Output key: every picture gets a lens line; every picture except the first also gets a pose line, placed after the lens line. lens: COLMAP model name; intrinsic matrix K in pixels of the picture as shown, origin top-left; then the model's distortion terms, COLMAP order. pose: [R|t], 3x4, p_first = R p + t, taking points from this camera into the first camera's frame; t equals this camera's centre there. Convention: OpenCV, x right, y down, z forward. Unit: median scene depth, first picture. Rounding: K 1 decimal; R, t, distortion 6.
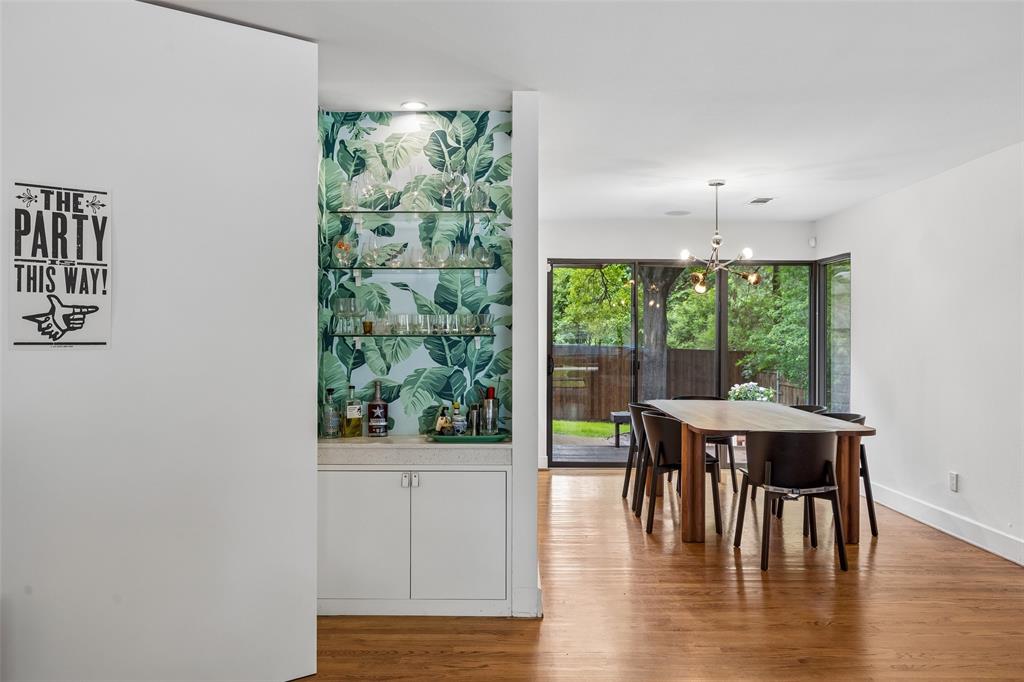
lens RADIAL K [[741.0, 0, 512.0], [0, 741.0, 341.0], [0, 0, 1]] dist [0.005131, 0.000722]
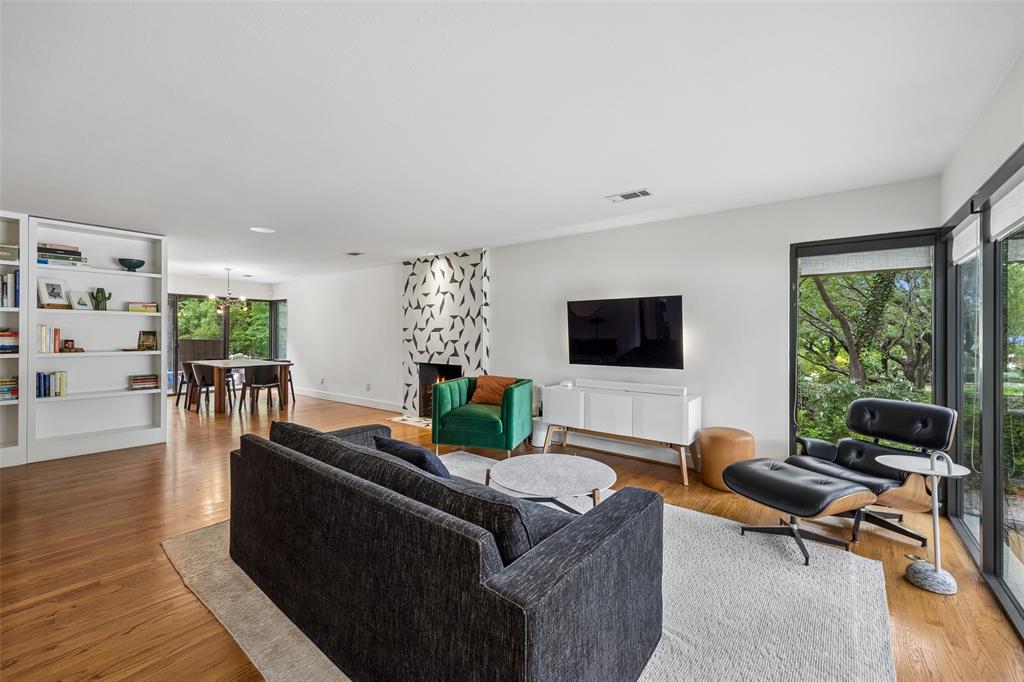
lens RADIAL K [[419.4, 0, 509.9], [0, 419.4, 327.8], [0, 0, 1]] dist [-0.000217, -0.000018]
pose [[0.619852, 0.005893, 0.784696, -0.246287], [0.006572, 0.999898, -0.012701, 0.007247], [-0.784691, 0.013030, 0.619750, -0.613562]]
